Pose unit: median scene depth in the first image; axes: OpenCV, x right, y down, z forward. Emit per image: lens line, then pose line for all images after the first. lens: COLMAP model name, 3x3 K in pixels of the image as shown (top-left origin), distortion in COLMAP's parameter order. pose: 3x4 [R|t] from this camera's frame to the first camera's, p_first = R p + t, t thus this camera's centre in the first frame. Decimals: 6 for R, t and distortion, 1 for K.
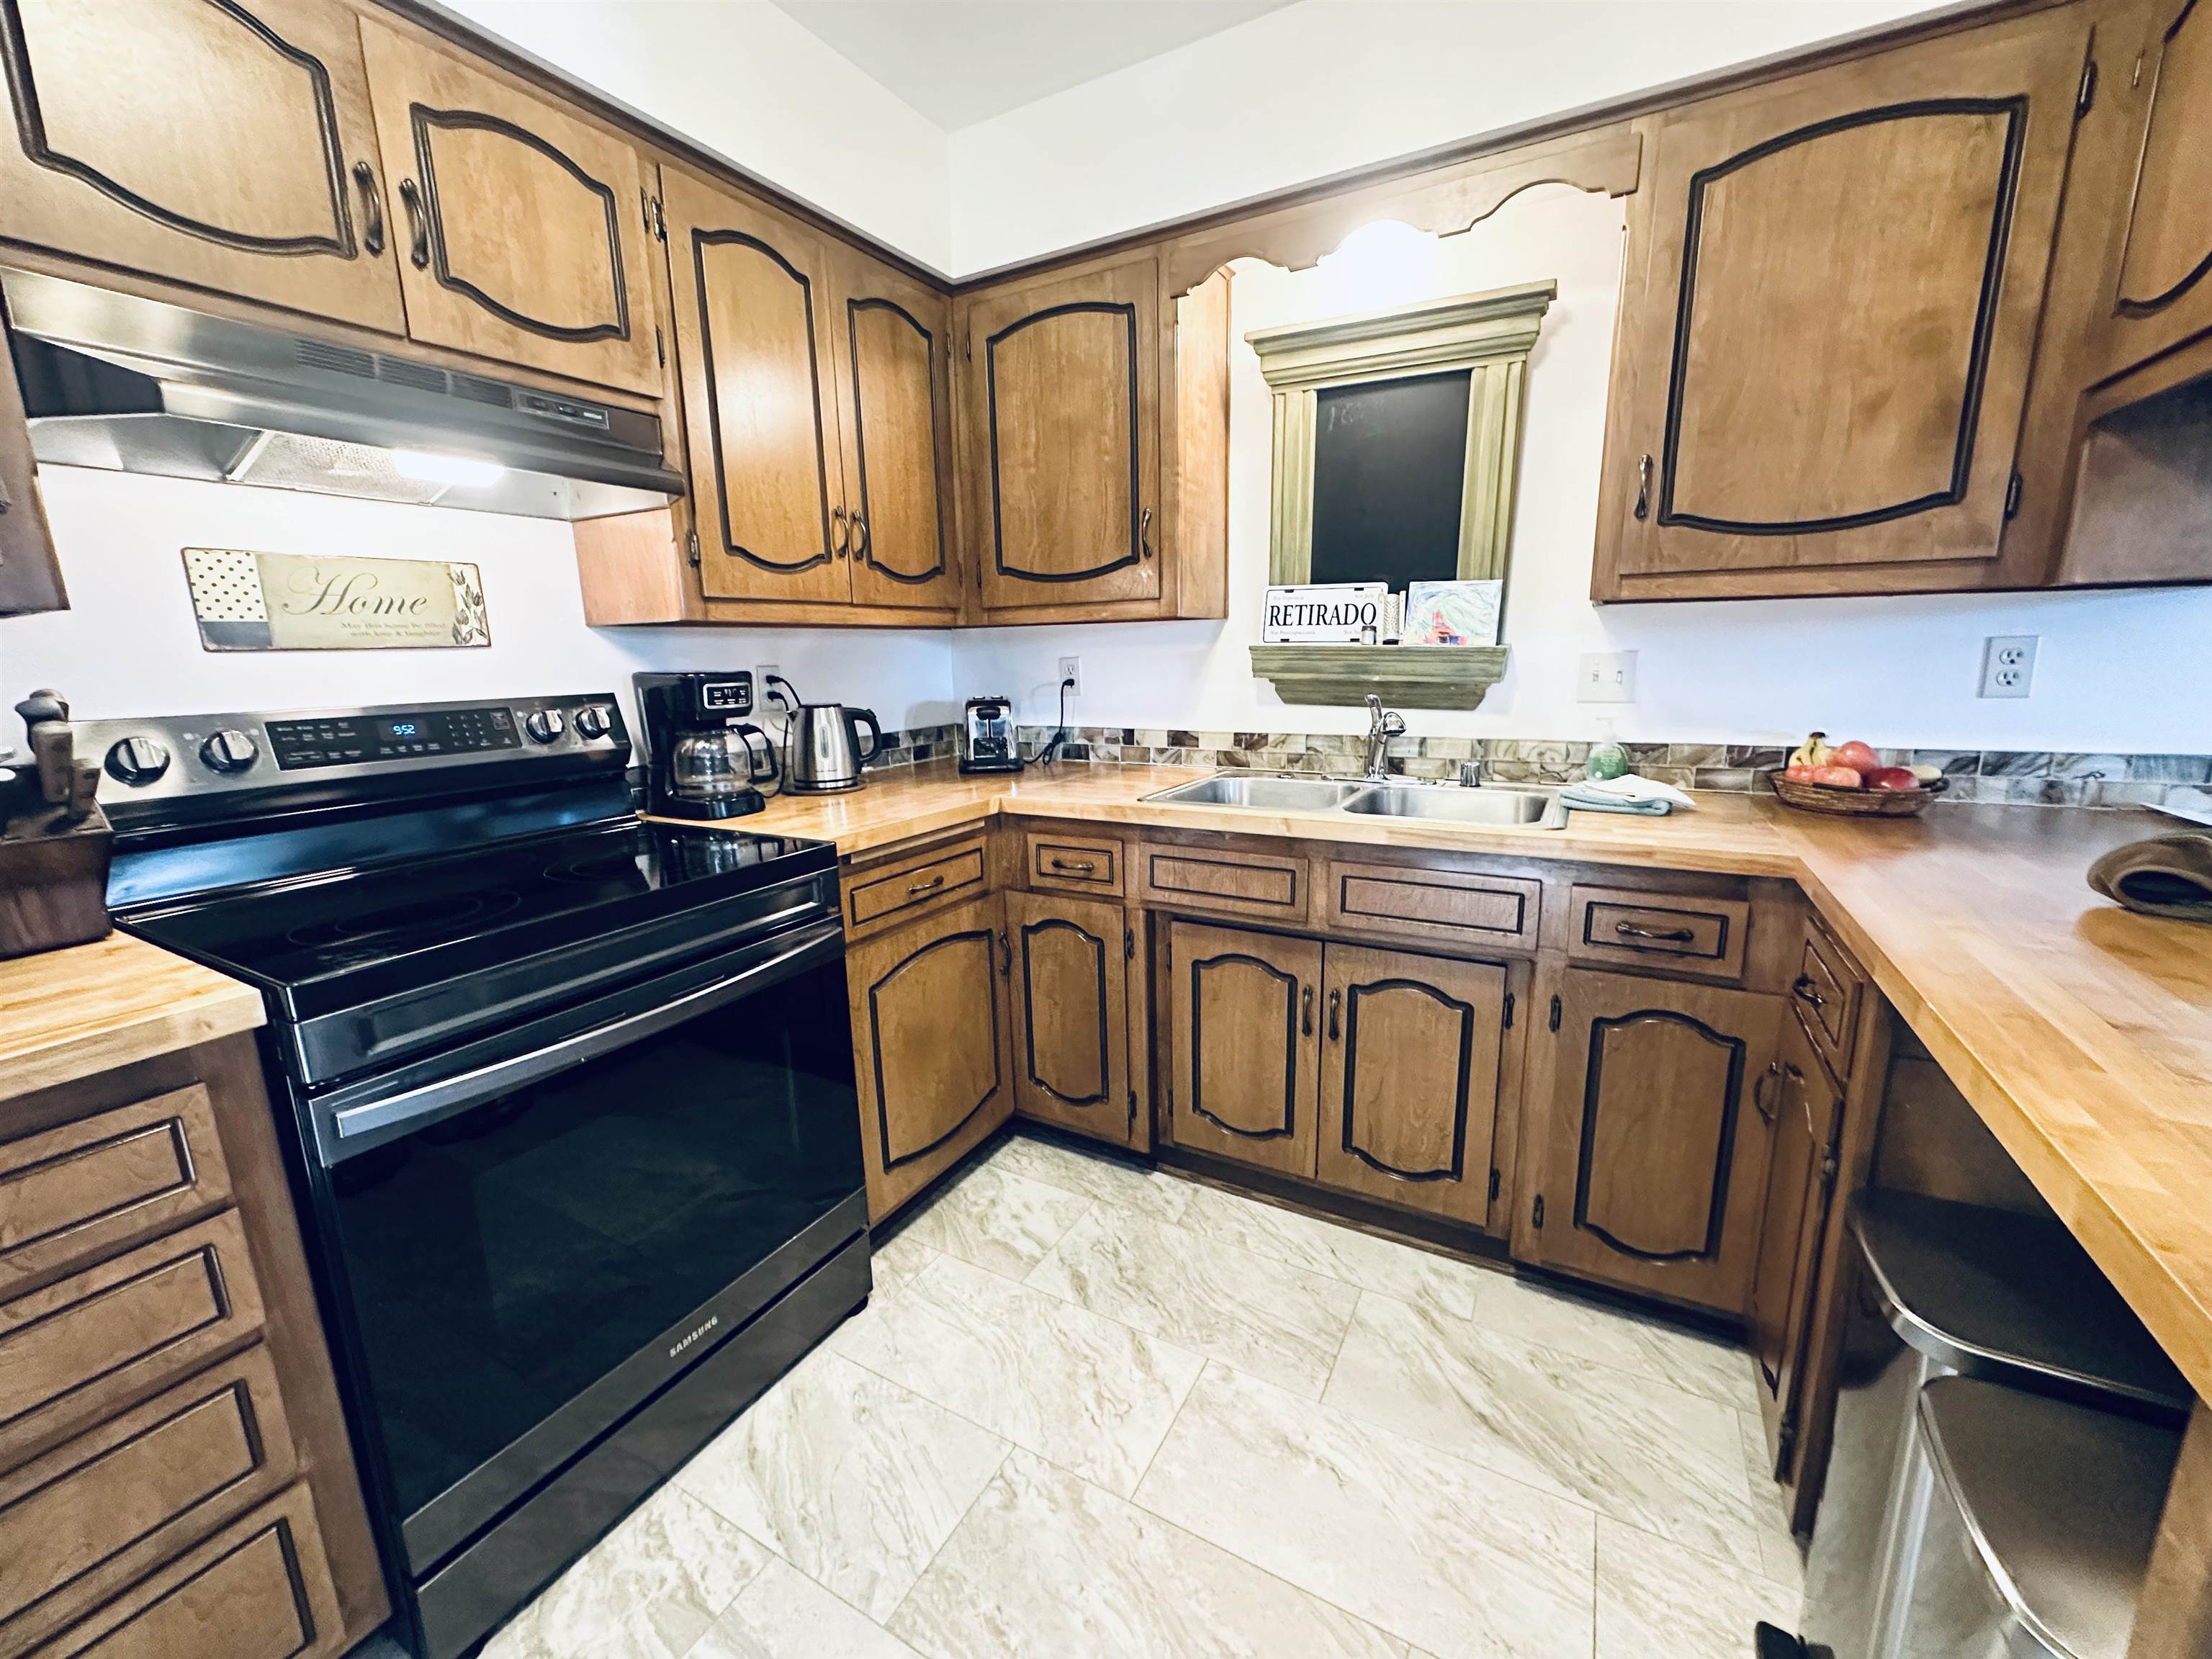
lens RADIAL K [[881.9, 0, 1105.0], [0, 881.9, 825.5], [0, 0, 1]] dist [-0.004248, 0.000224]
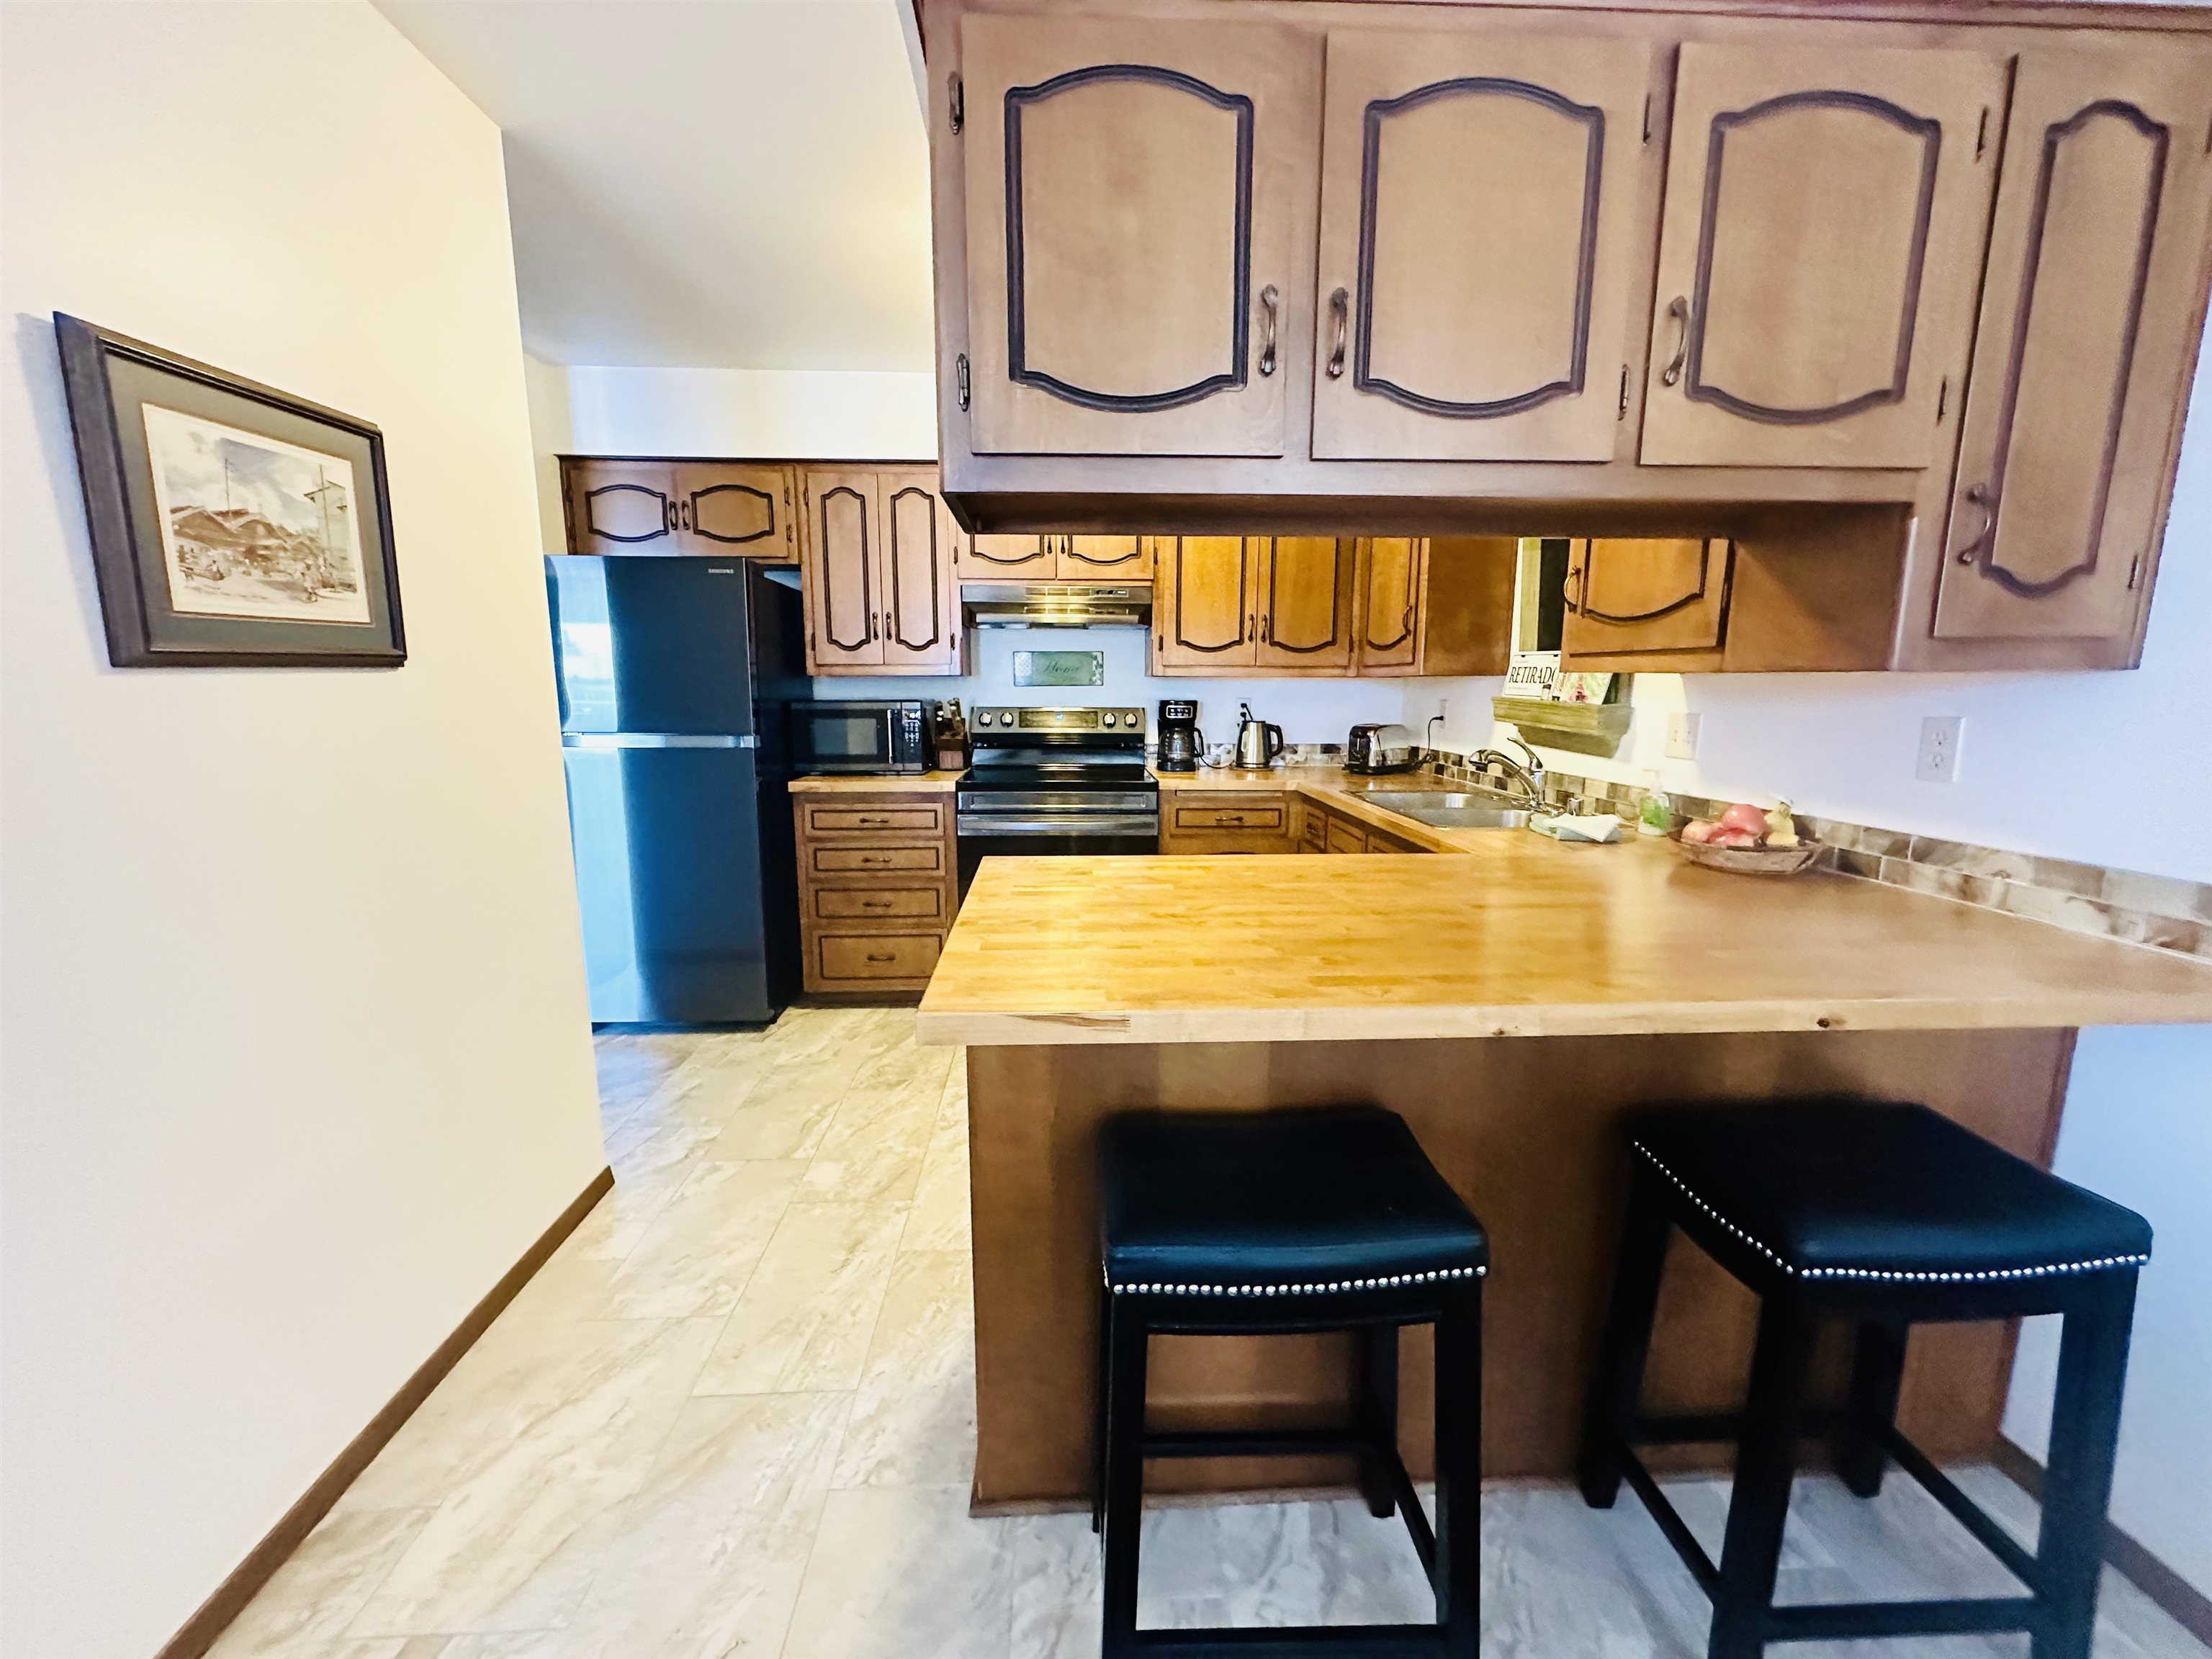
lens RADIAL K [[881.9, 0, 1098.9], [0, 881.9, 826.6], [0, 0, 1]] dist [-0.004248, 0.000224]
pose [[0.524450, 0.160271, -0.836221, 1.213707], [-0.181990, 0.980528, 0.073791, -0.003299], [0.831765, 0.113484, 0.543405, -0.232336]]
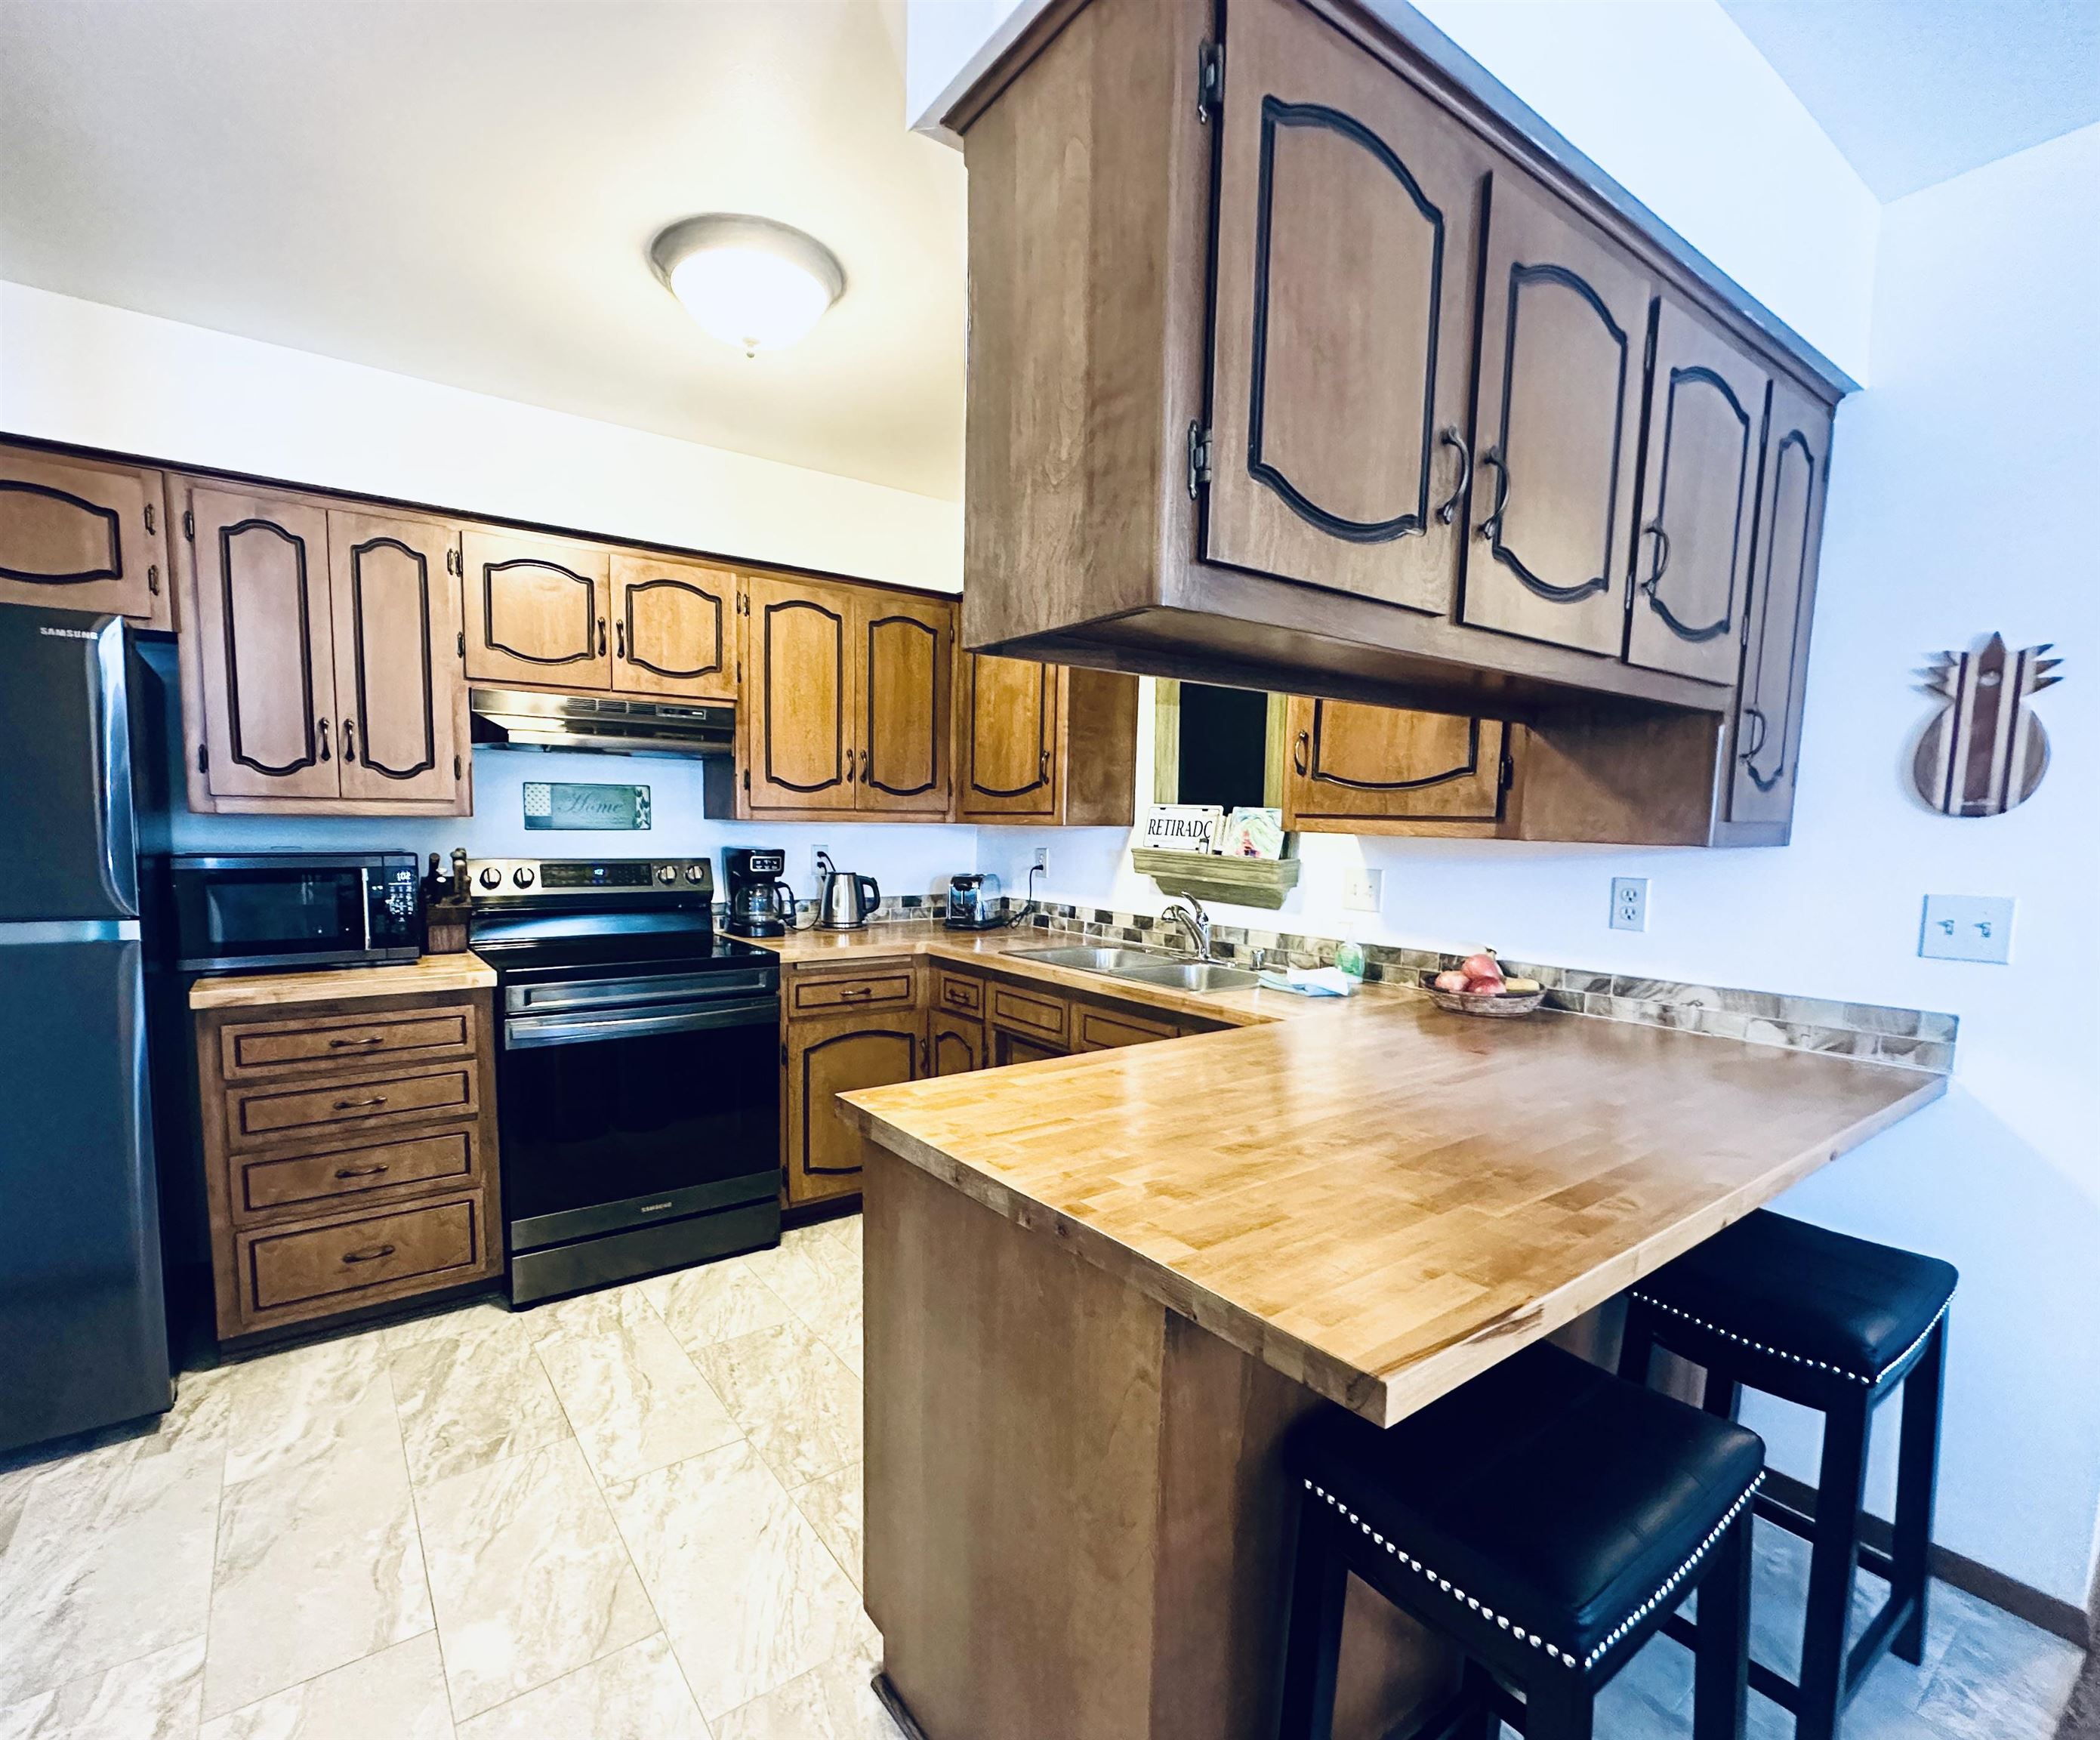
lens RADIAL K [[984.8, 0, 981.9], [0, 984.8, 917.3], [0, 0, 1]] dist [-0.005955, 0.000500]
pose [[0.899687, 0.081903, -0.428783, 0.728484], [-0.122809, 0.990059, -0.068568, 0.028412], [0.418904, 0.114349, 0.900802, -0.475549]]
